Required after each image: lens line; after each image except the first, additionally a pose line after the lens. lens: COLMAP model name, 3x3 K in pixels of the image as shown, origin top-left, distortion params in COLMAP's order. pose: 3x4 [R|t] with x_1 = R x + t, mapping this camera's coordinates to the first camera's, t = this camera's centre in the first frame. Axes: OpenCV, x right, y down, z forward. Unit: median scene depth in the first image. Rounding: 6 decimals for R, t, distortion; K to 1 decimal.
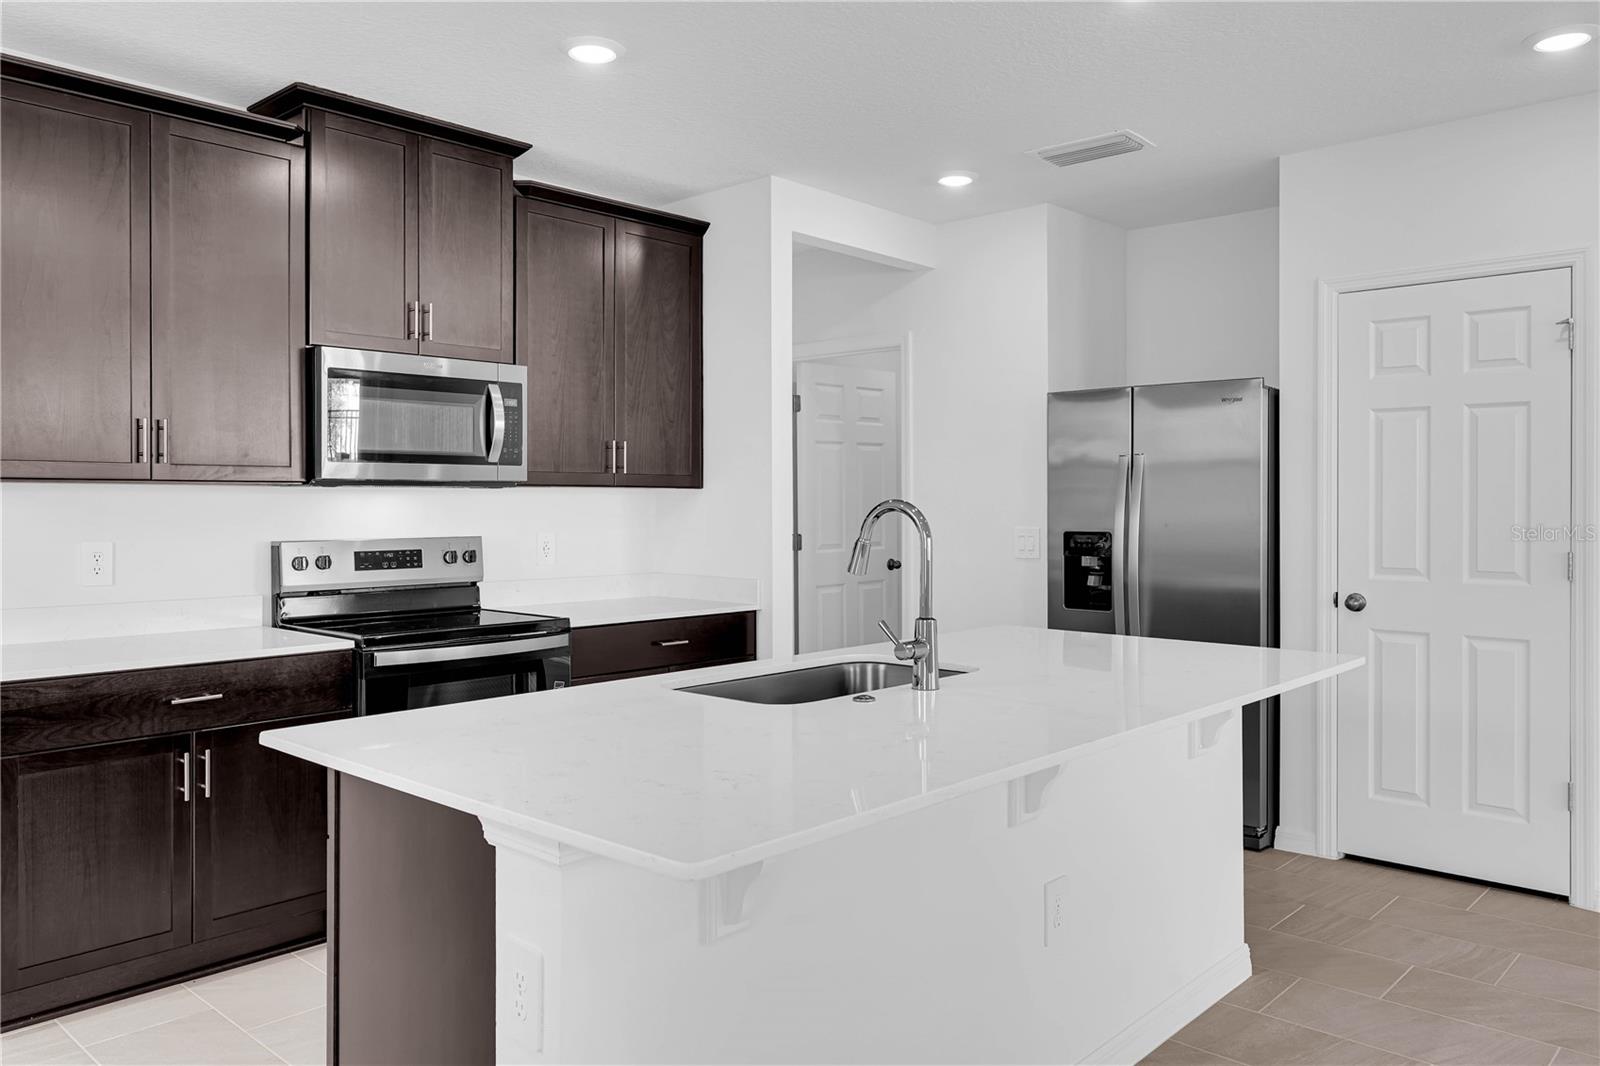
lens RADIAL K [[1154.4, 0, 804.3], [0, 1154.4, 507.6], [0, 0, 1]] dist [-0.002548, -0.000837]
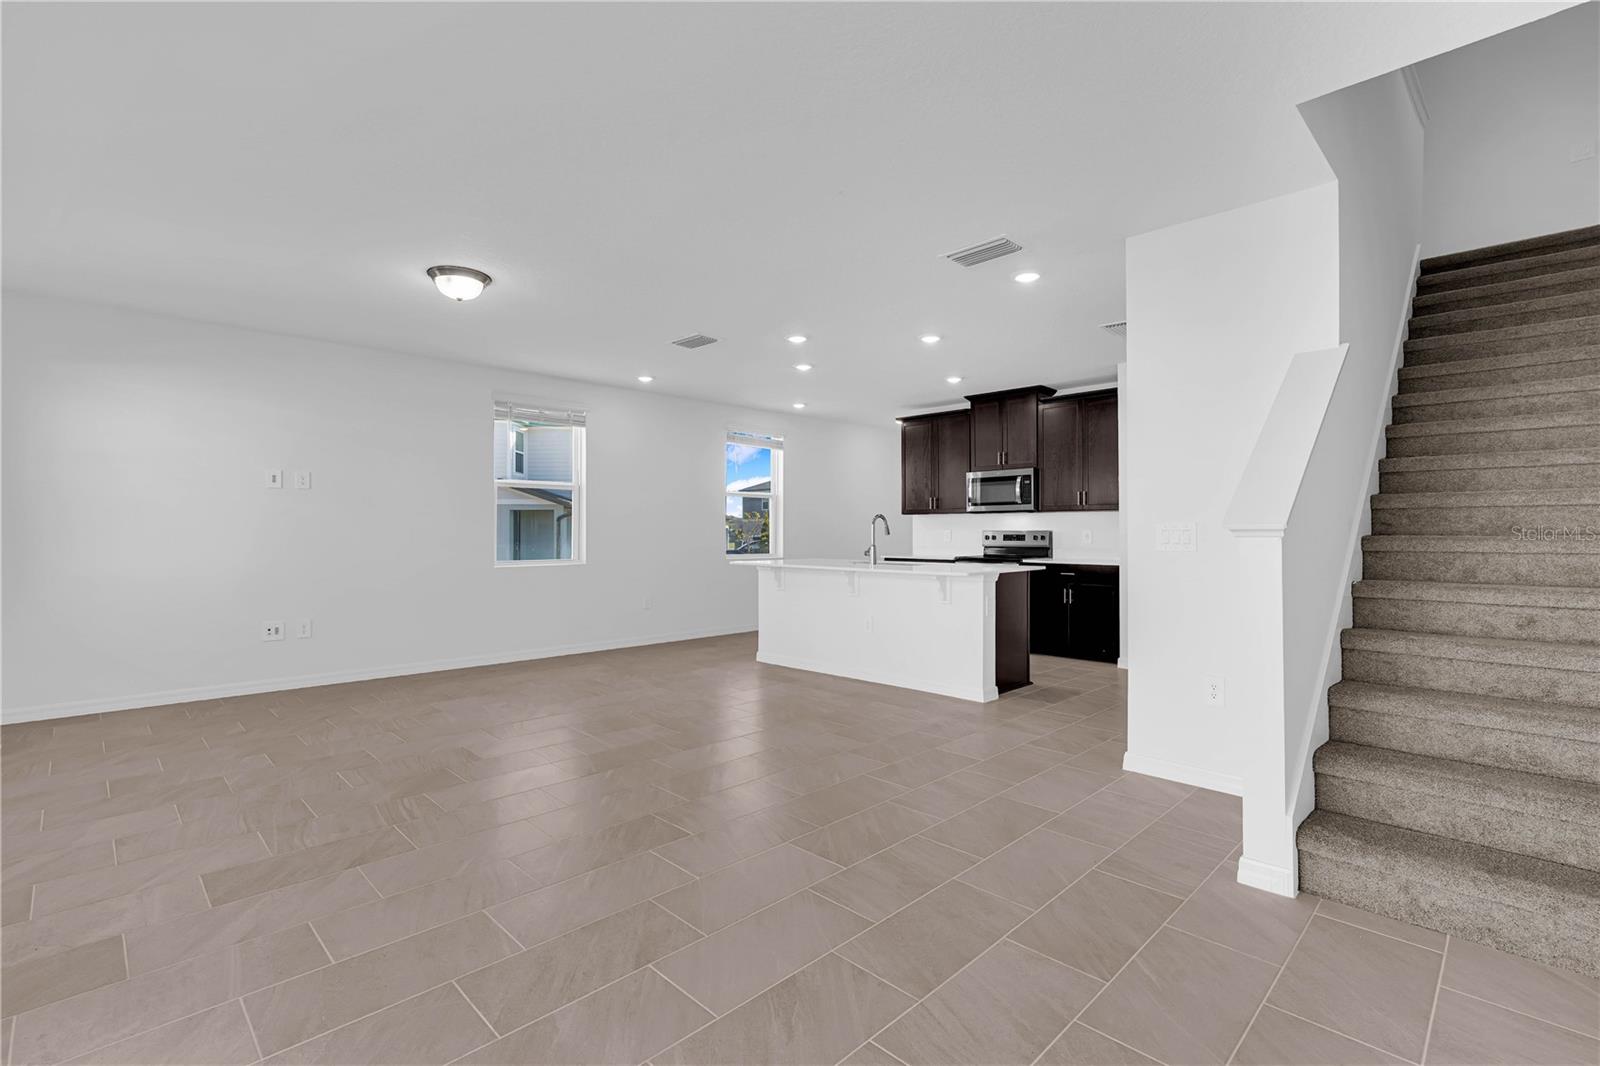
lens RADIAL K [[724.1, 0, 798.0], [0, 724.1, 537.6], [0, 0, 1]] dist [-0.007660, 0.000809]
pose [[-0.053379, 0.014634, -0.998467, 1.543930], [0.001636, 0.999893, 0.014568, 0.017256], [0.998573, -0.000856, -0.053397, 0.548766]]
